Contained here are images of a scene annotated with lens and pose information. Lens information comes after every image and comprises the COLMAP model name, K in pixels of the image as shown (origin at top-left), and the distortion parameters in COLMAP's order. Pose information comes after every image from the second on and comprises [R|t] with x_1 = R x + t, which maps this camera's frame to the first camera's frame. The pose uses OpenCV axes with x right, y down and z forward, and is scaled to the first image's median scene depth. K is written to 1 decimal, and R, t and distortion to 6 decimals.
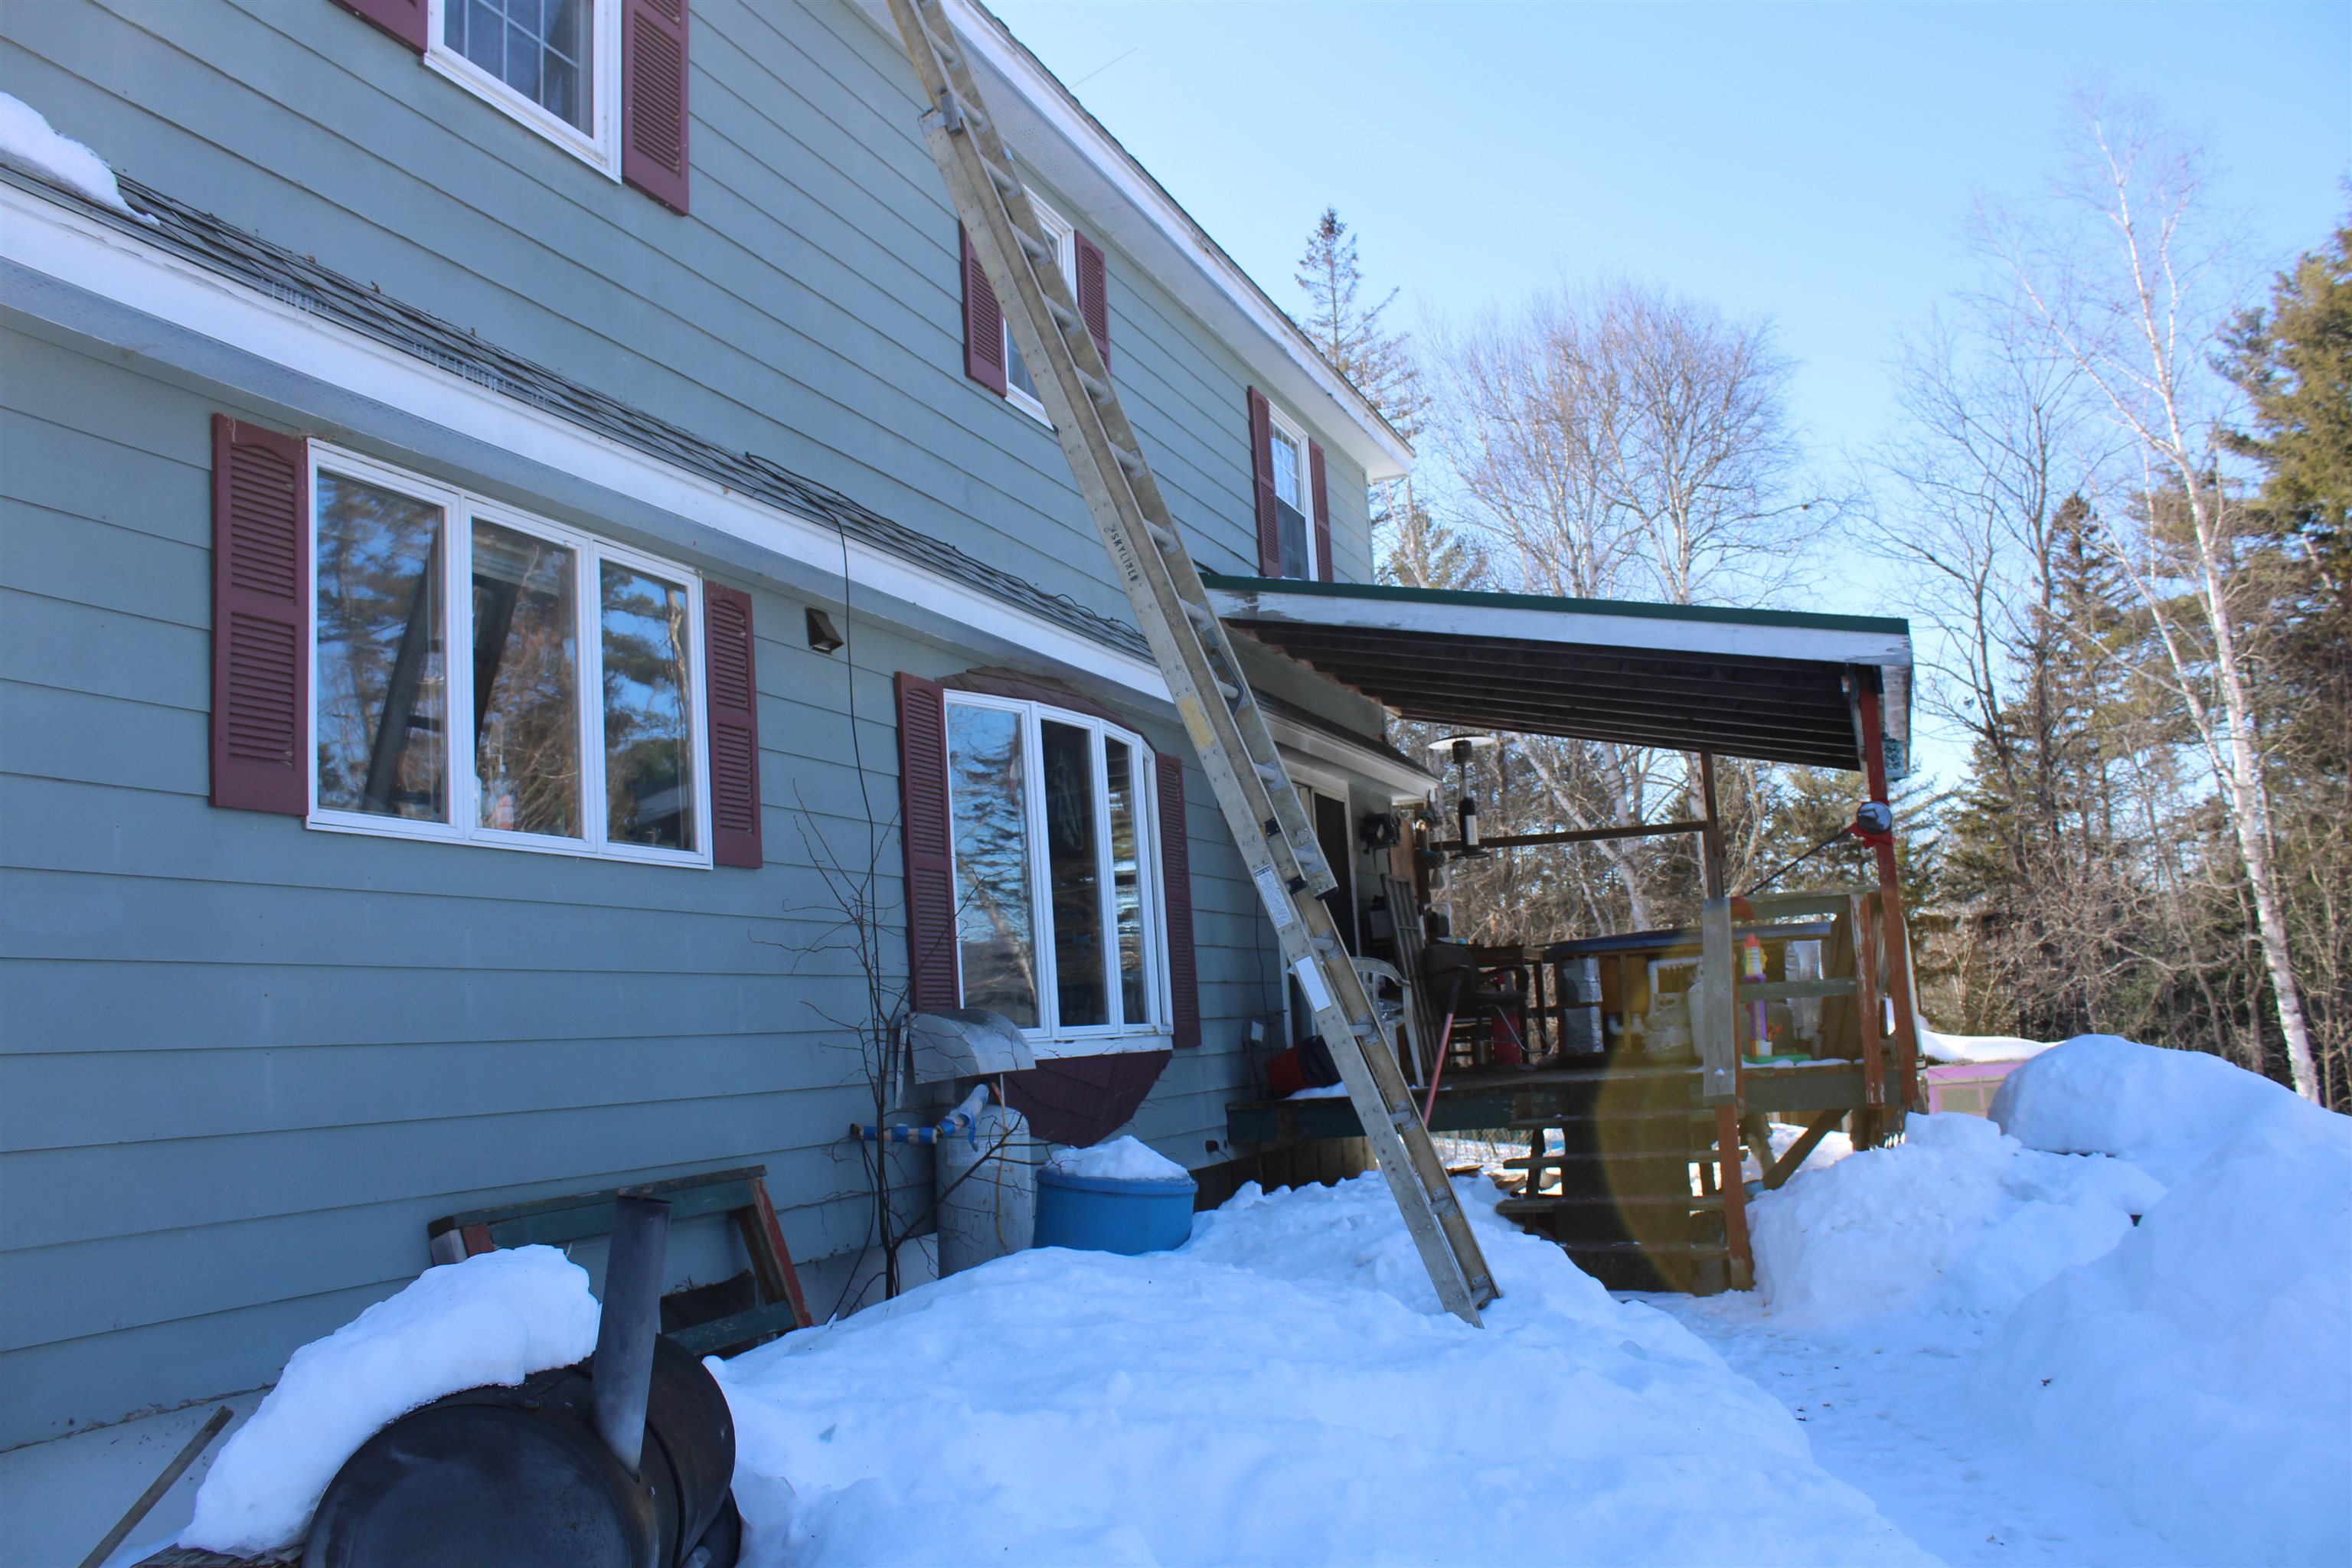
lens RADIAL K [[1925.9, 0, 1176.0], [0, 1925.9, 784.0], [0, 0, 1]] dist [-0.156892, 0.148545]
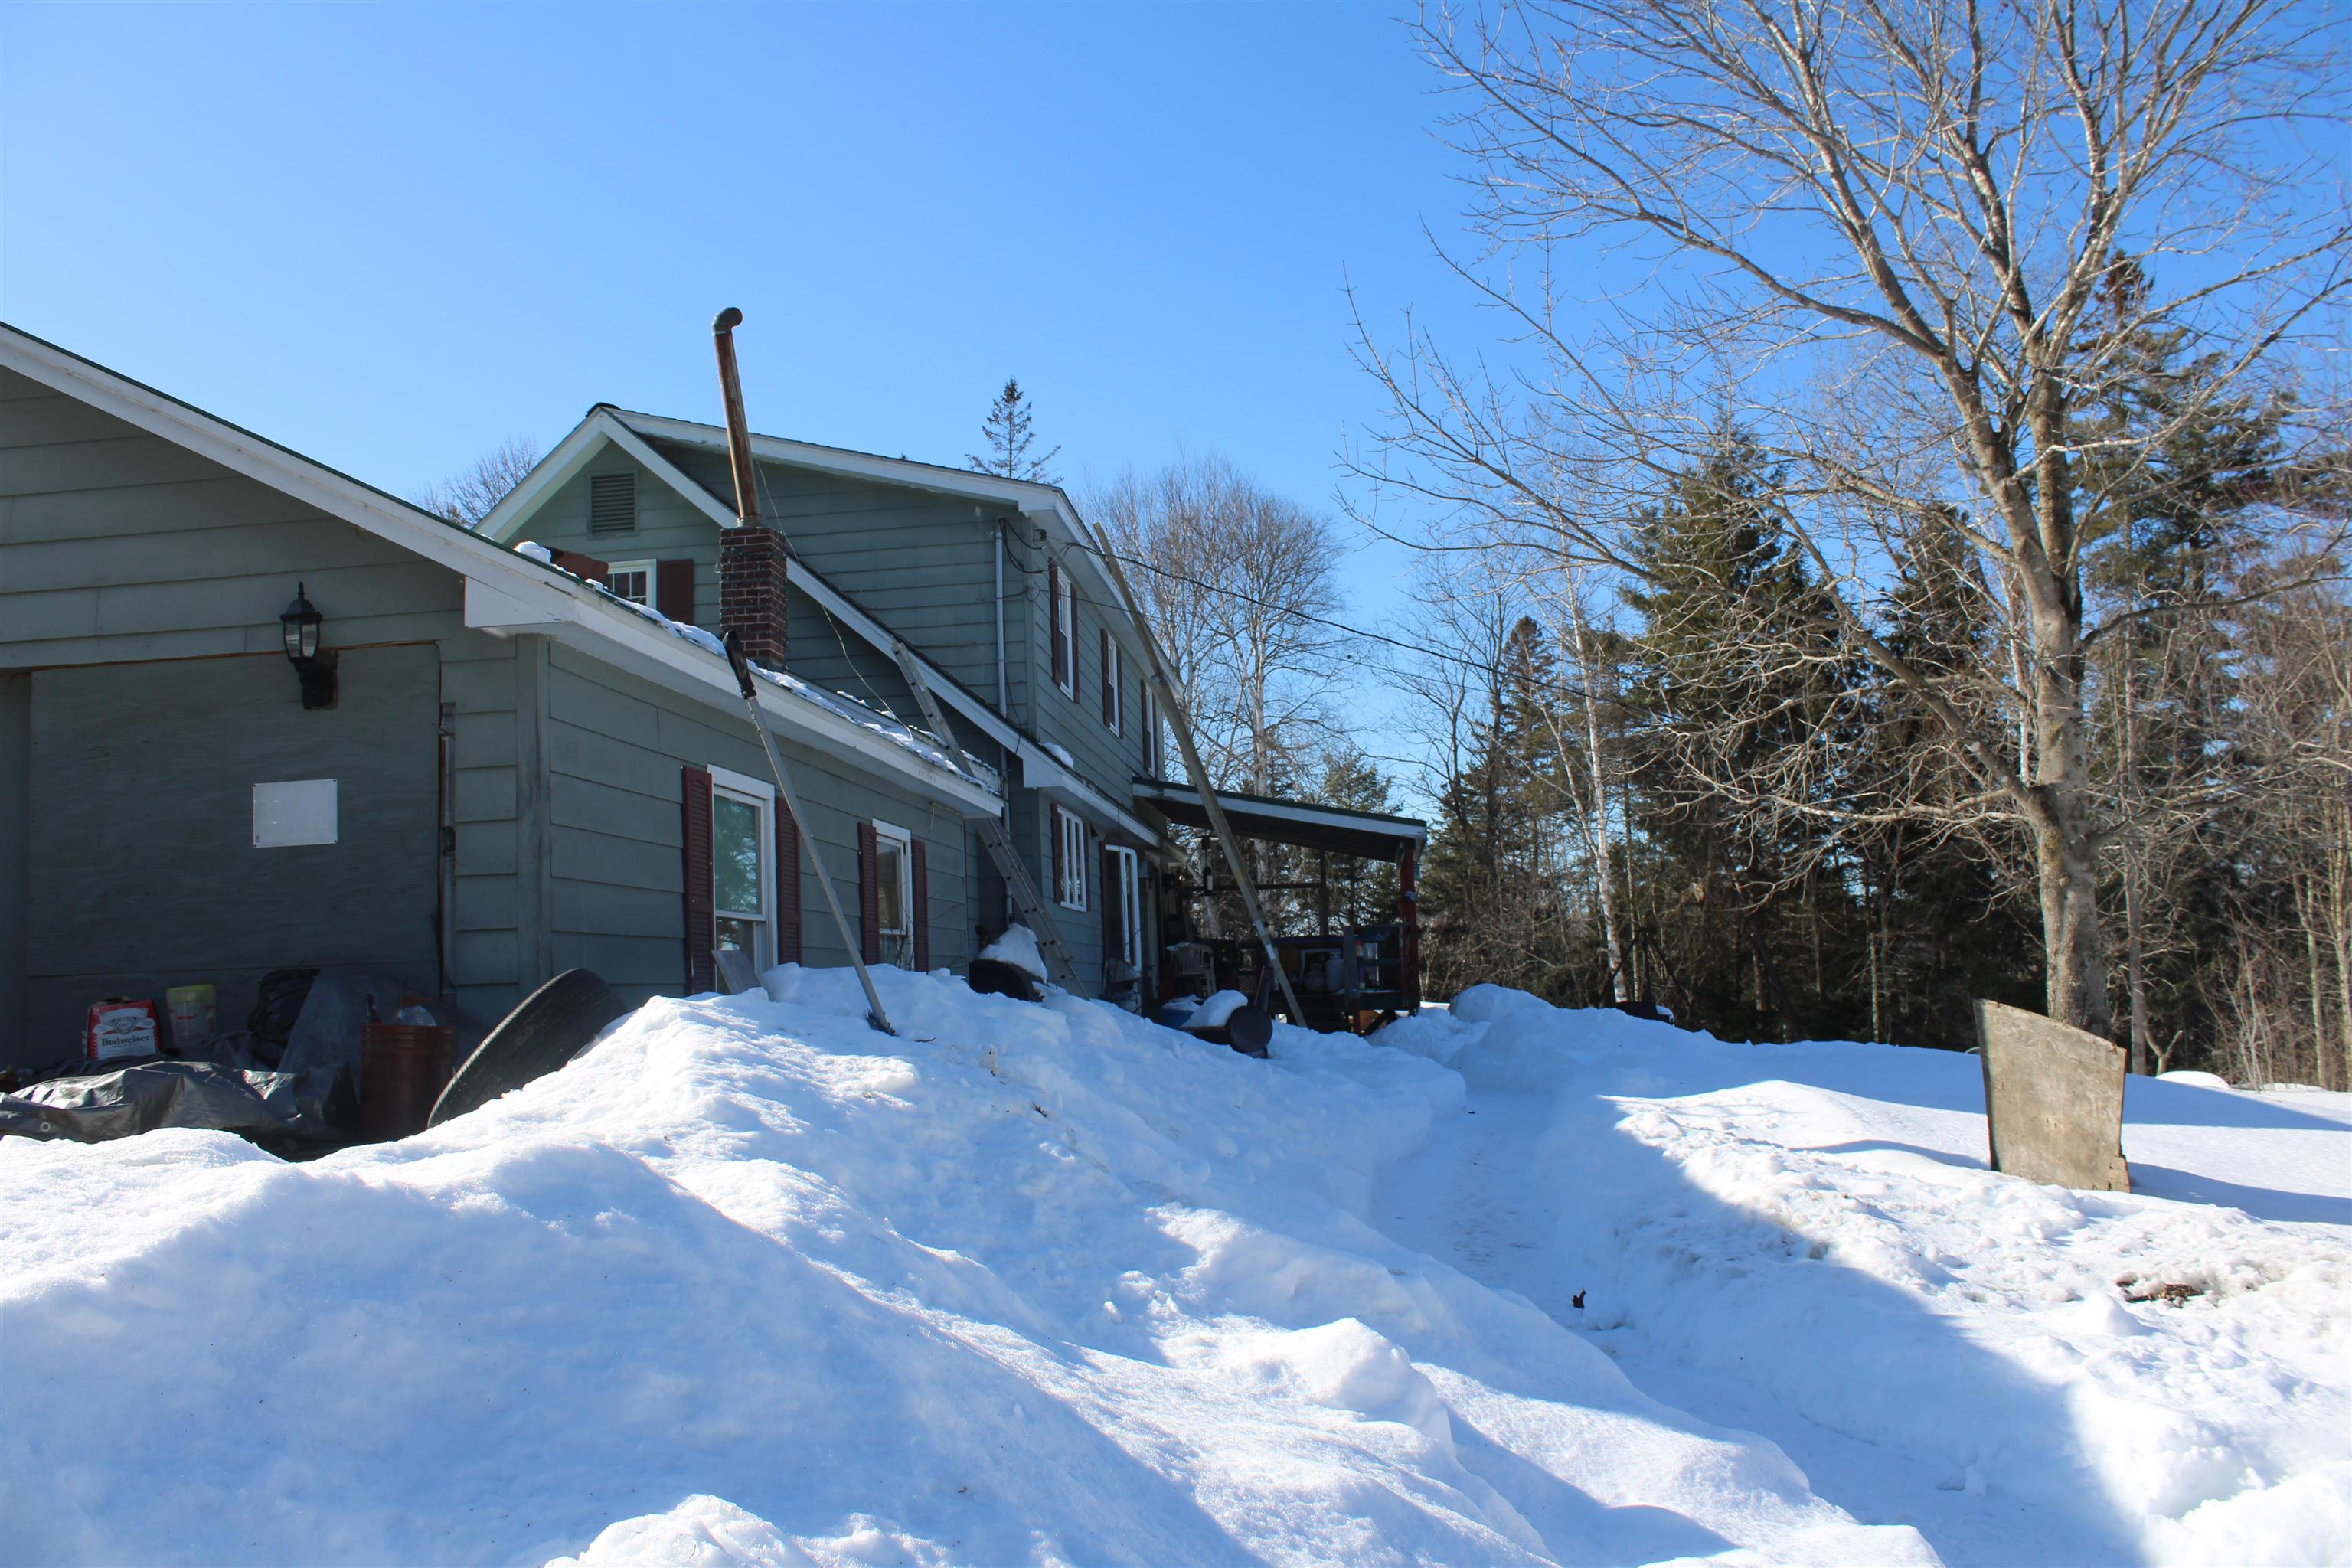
lens RADIAL K [[1925.9, 0, 1176.0], [0, 1925.9, 784.0], [0, 0, 1]] dist [-0.156892, 0.148545]
pose [[0.963740, 0.052975, 0.261533, -0.164731], [-0.055260, 0.998471, 0.001384, -0.031939], [-0.261060, -0.015786, 0.965193, -0.376449]]
